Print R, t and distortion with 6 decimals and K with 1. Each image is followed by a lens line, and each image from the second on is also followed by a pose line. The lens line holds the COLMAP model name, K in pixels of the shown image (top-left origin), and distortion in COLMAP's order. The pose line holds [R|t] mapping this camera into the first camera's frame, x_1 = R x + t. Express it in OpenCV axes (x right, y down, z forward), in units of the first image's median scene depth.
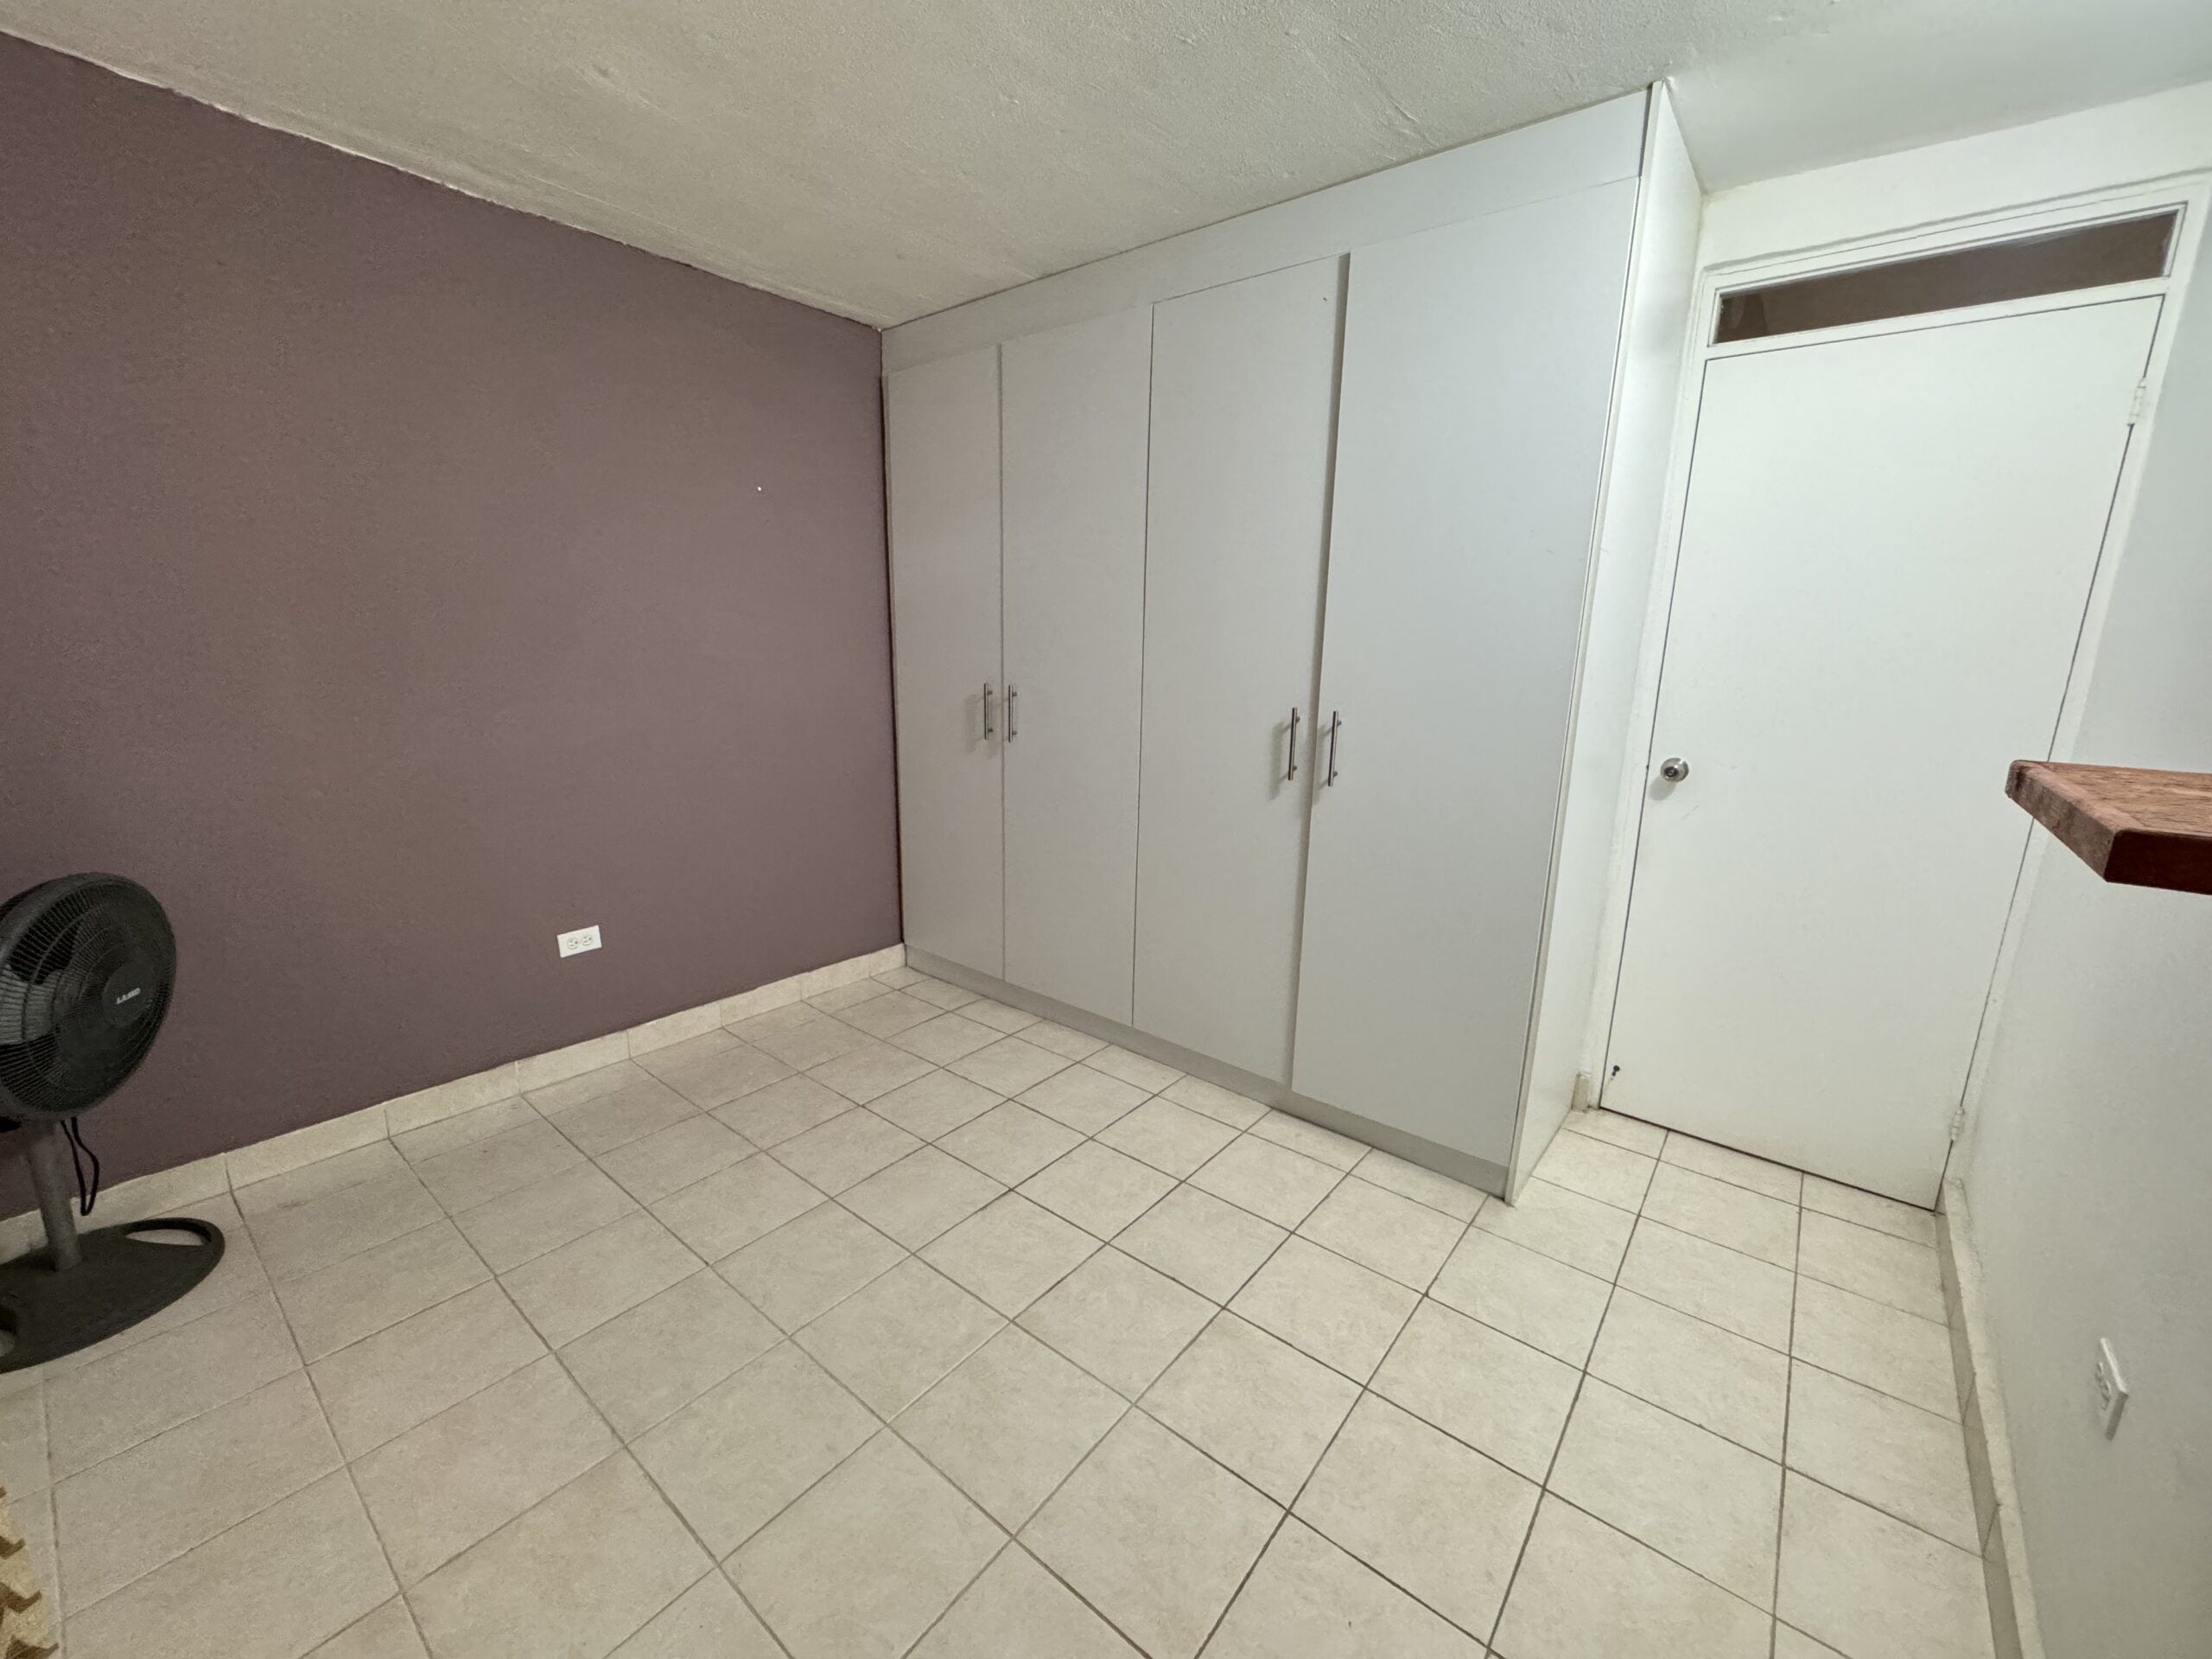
lens RADIAL K [[892.9, 0, 1103.3], [0, 892.9, 827.2], [0, 0, 1]] dist [-0.001310, 0.000109]
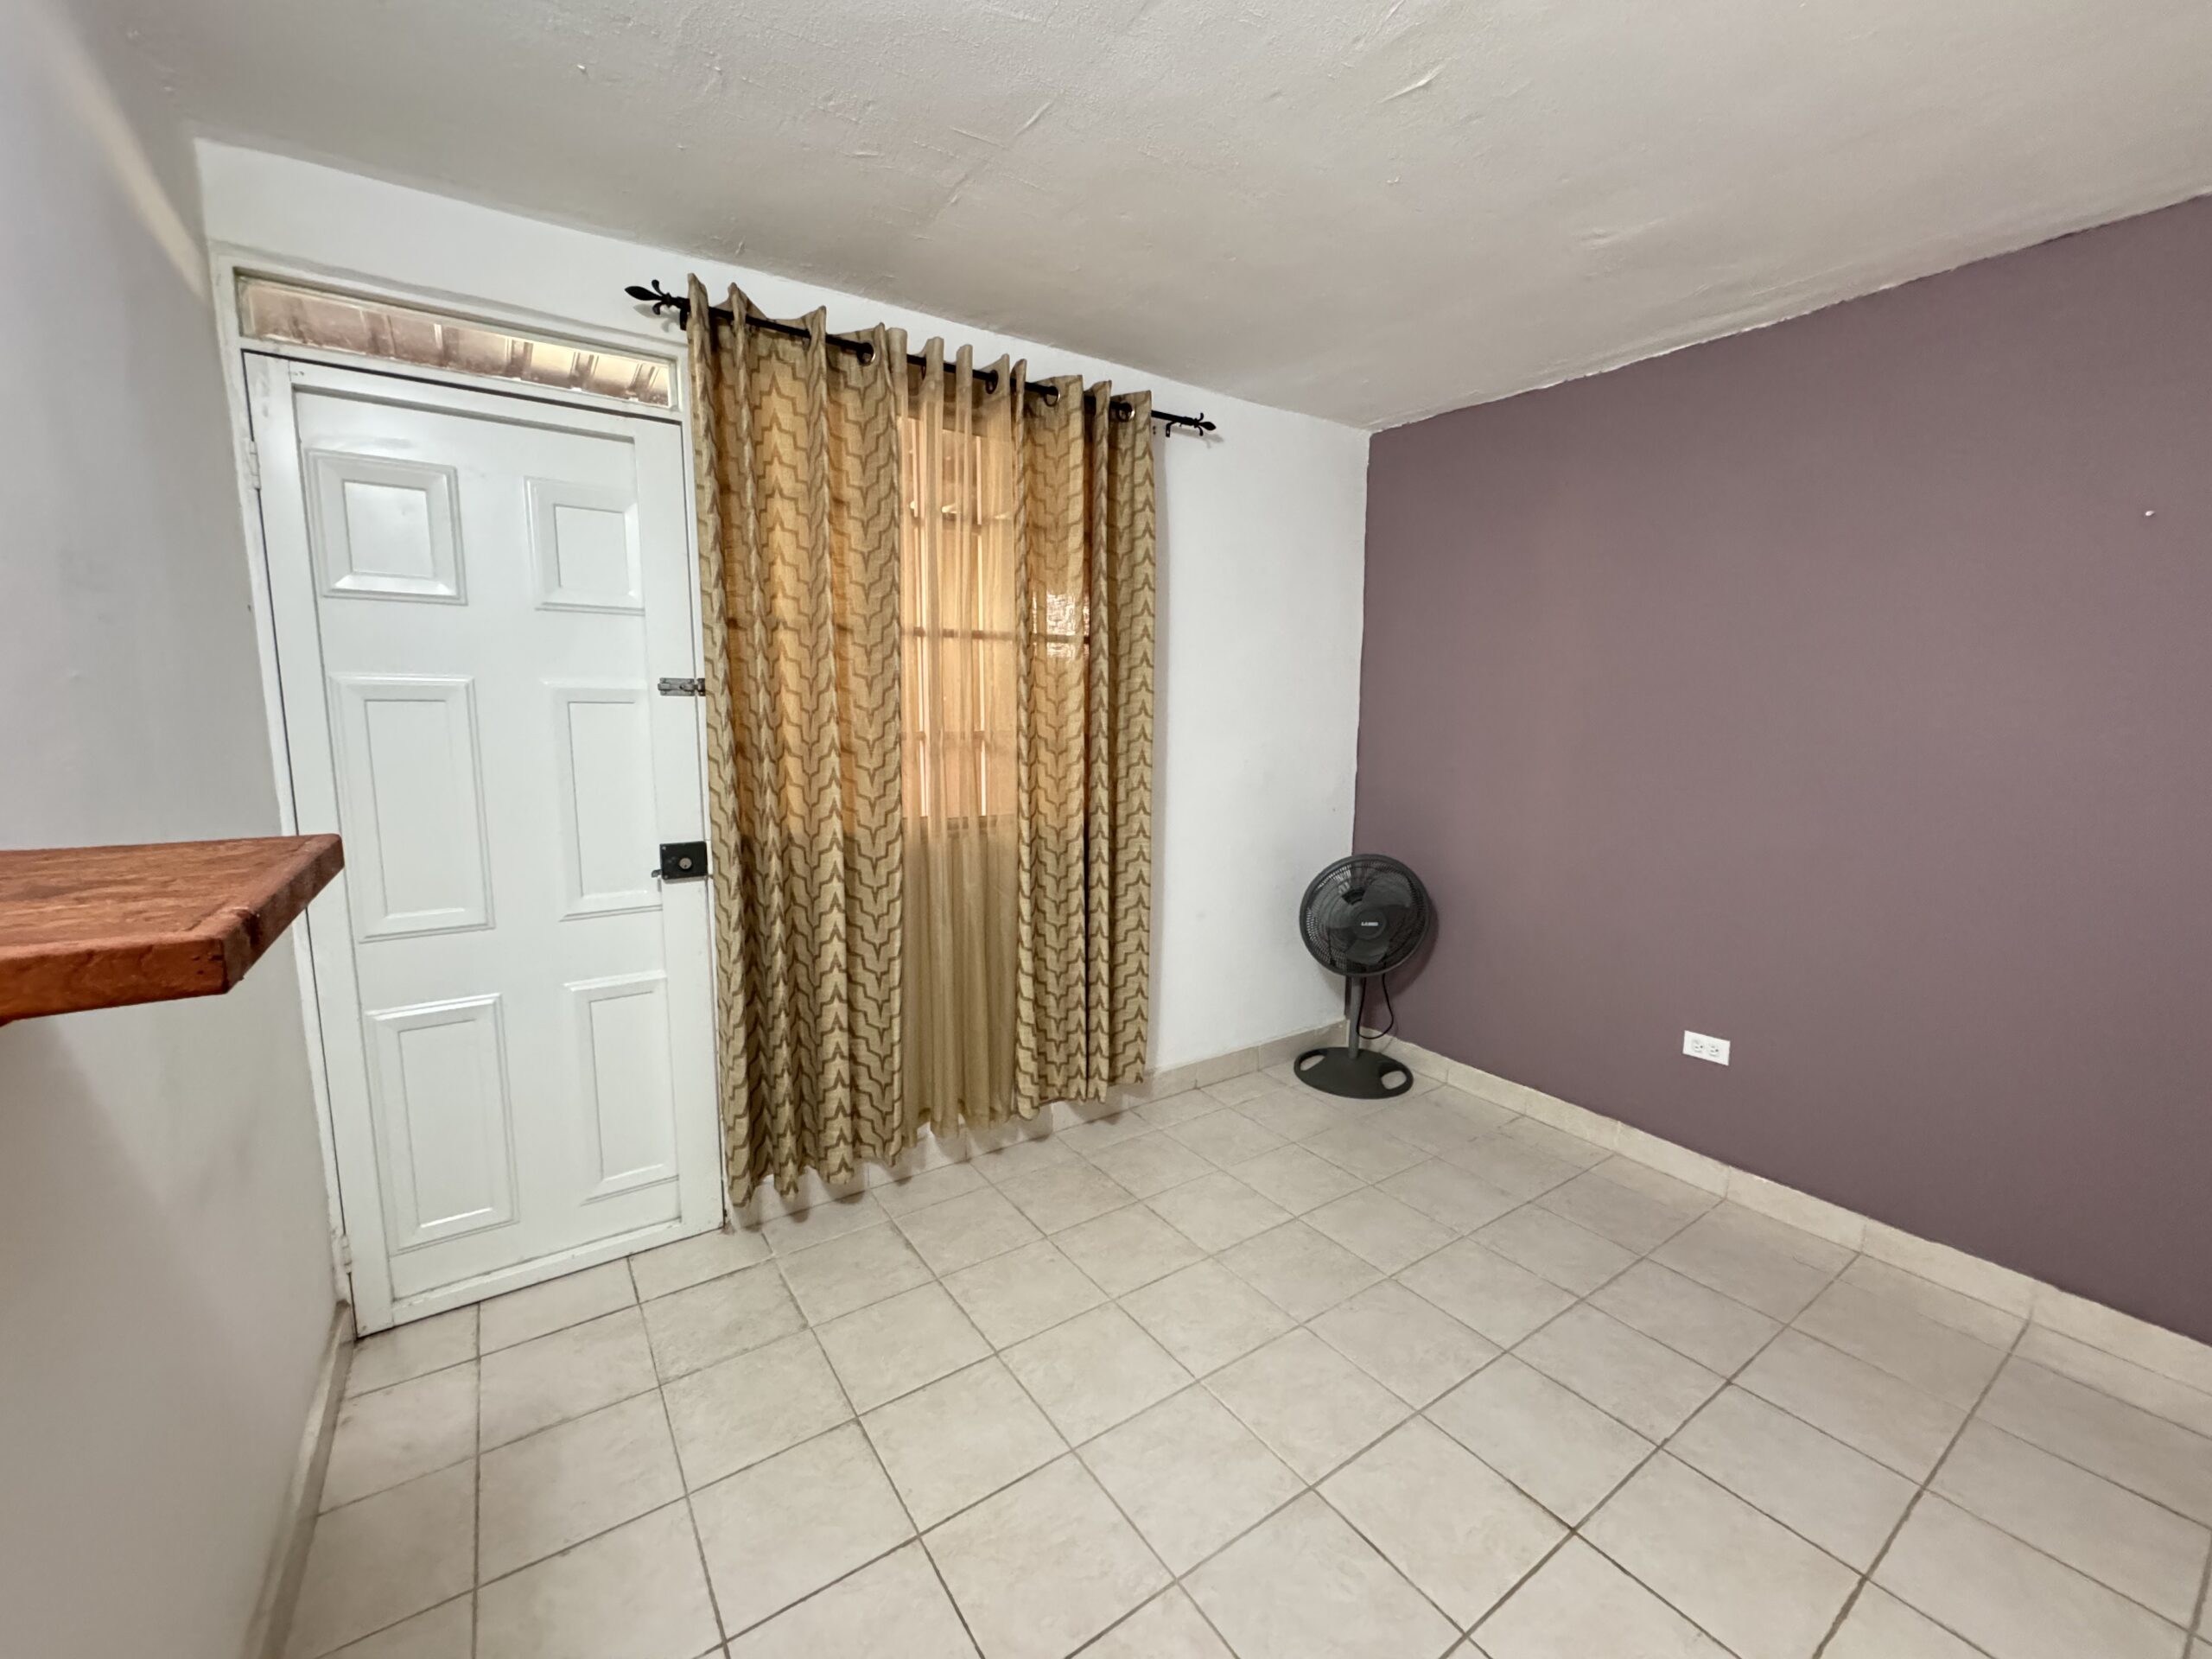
lens RADIAL K [[892.9, 0, 1105.9], [0, 892.9, 830.1], [0, 0, 1]] dist [-0.001310, 0.000109]
pose [[-0.290317, 0.105955, -0.951047, 0.582314], [-0.219663, 0.959933, 0.173999, -0.145654], [0.931378, 0.259425, -0.255410, 0.691060]]
